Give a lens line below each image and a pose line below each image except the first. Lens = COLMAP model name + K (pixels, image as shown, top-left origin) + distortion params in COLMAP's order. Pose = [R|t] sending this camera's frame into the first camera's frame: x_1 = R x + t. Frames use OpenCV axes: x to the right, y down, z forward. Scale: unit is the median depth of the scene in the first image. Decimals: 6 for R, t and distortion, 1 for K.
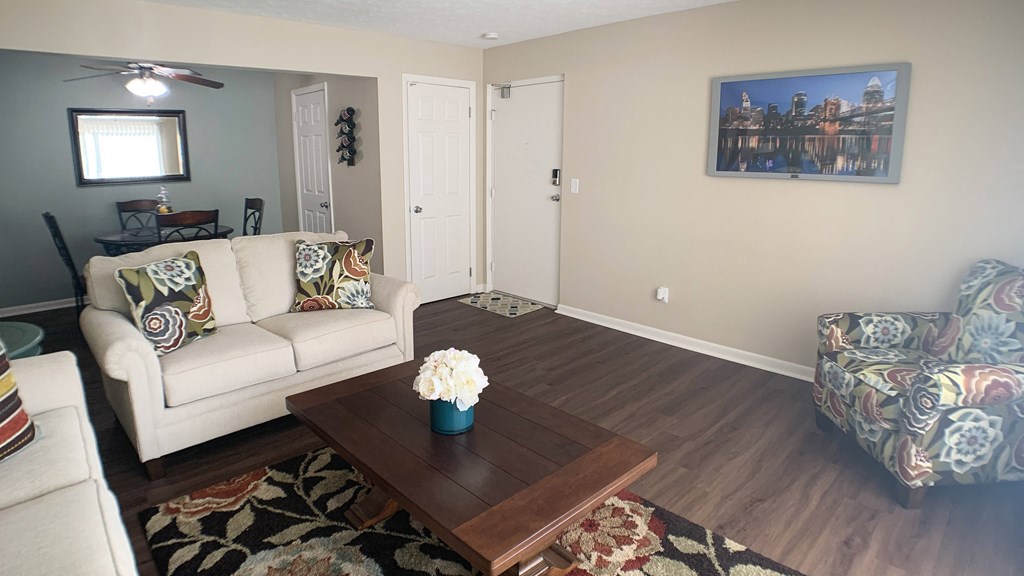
lens RADIAL K [[548.3, 0, 497.5], [0, 548.3, 283.7], [0, 0, 1]] dist [-0.064304, 0.000543]
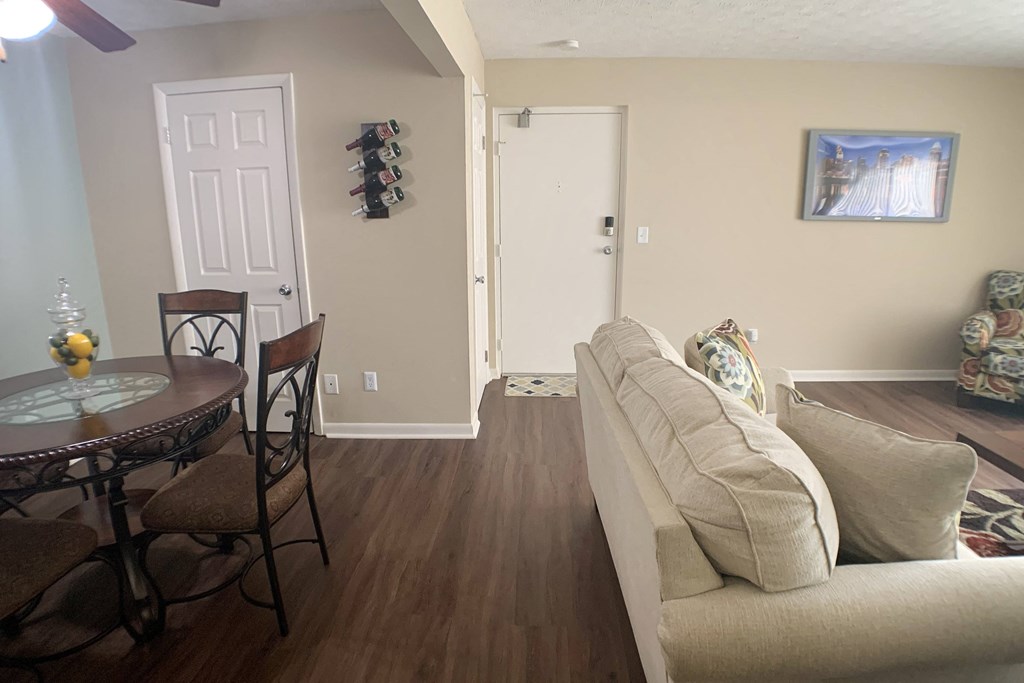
lens RADIAL K [[554.9, 0, 508.9], [0, 554.9, 365.1], [0, 0, 1]] dist [-0.087328, 0.000793]
pose [[0.716368, -0.199772, 0.668512, -0.674326], [0.171077, 0.979178, 0.109285, -0.109810], [-0.676425, 0.036079, 0.735628, 0.511472]]
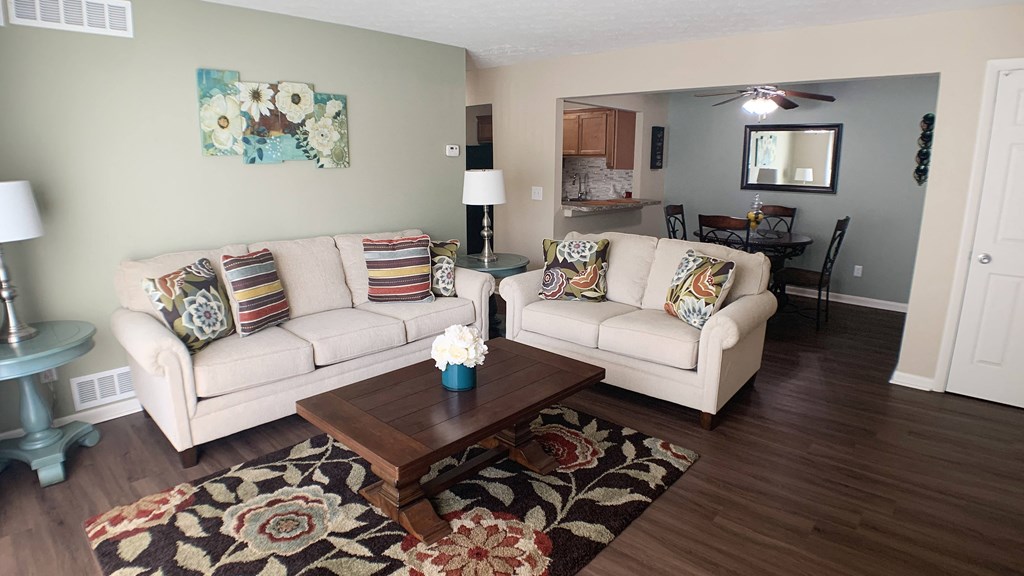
lens RADIAL K [[548.3, 0, 497.5], [0, 548.3, 283.7], [0, 0, 1]] dist [-0.064304, 0.000543]
pose [[0.078184, 0.217992, -0.972814, 0.472373], [-0.233243, 0.952719, 0.194744, -0.098653], [0.969270, 0.211676, 0.125332, 0.377454]]
